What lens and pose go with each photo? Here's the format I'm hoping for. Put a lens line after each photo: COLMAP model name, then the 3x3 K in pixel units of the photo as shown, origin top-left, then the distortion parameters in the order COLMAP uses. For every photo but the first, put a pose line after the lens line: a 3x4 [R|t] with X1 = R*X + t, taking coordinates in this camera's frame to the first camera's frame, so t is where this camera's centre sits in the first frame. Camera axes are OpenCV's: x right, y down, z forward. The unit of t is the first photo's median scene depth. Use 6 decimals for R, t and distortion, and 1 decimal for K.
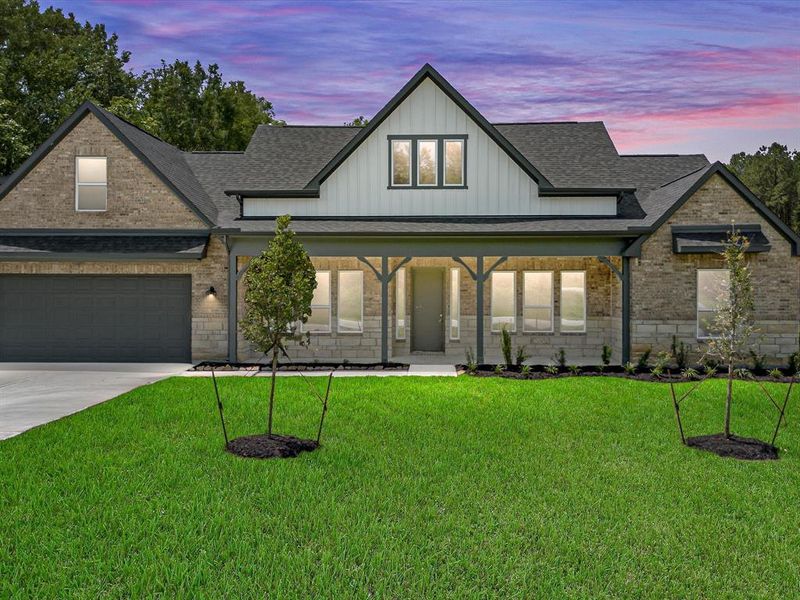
lens RADIAL K [[778.2, 0, 400.2], [0, 778.2, 281.6], [0, 0, 1]] dist [0.084421, -0.108533]
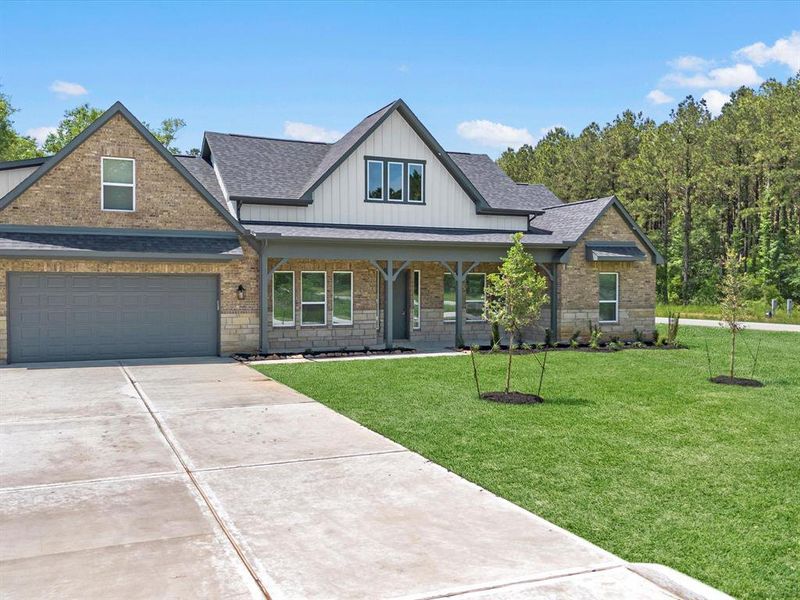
lens RADIAL K [[812.7, 0, 412.2], [0, 812.7, 298.2], [0, 0, 1]] dist [0.164617, -0.340061]
pose [[0.886207, -0.007349, 0.463231, -0.558134], [-0.001886, 0.999809, 0.019469, 0.001844], [-0.463285, -0.018127, 0.886024, -0.129057]]
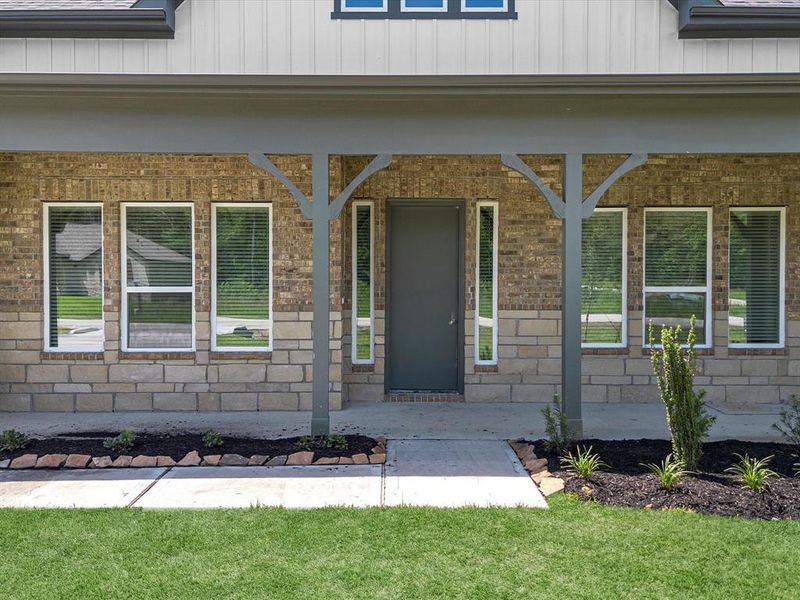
lens RADIAL K [[770.2, 0, 400.0], [0, 770.2, 300.0], [0, 0, 1]] dist [0.081996, -0.103658]
pose [[0.998907, -0.001168, 0.046734, 0.001225], [0.000207, 0.999789, 0.020551, 0.030658], [-0.046748, -0.020518, 0.998696, 0.605139]]
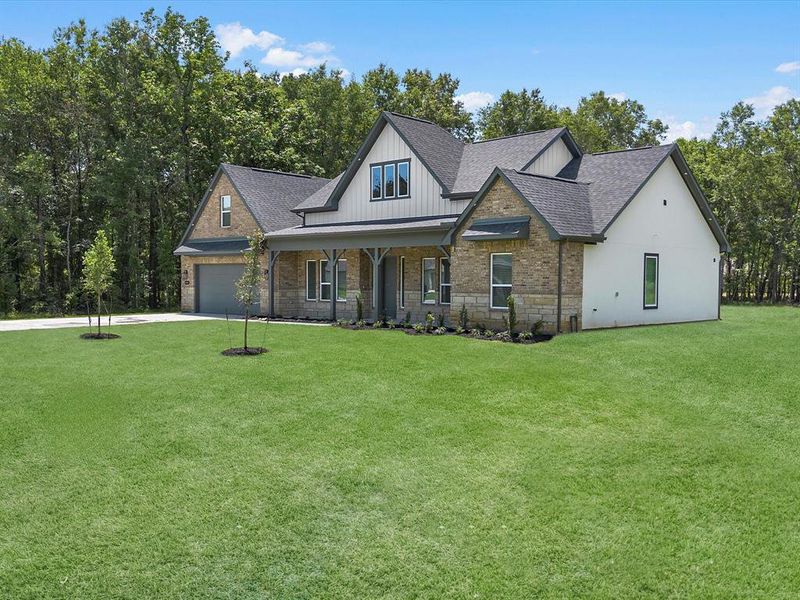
lens RADIAL K [[770.2, 0, 400.0], [0, 770.2, 300.0], [0, 0, 1]] dist [0.081996, -0.103658]
pose [[0.753749, 0.019037, -0.656887, 1.025402], [-0.004001, 0.999695, 0.024382, 0.027905], [0.657151, -0.015750, 0.753595, -0.032639]]
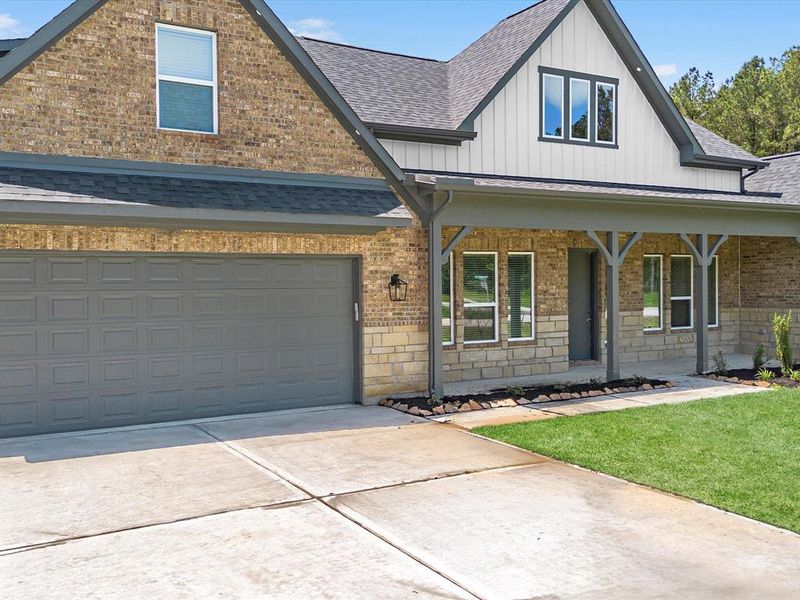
lens RADIAL K [[812.7, 0, 412.2], [0, 812.7, 298.2], [0, 0, 1]] dist [0.164617, -0.340061]
pose [[0.823584, -0.020774, 0.566813, -0.589633], [0.009524, 0.999695, 0.022801, 0.009972], [-0.567114, -0.013380, 0.823531, 0.466559]]
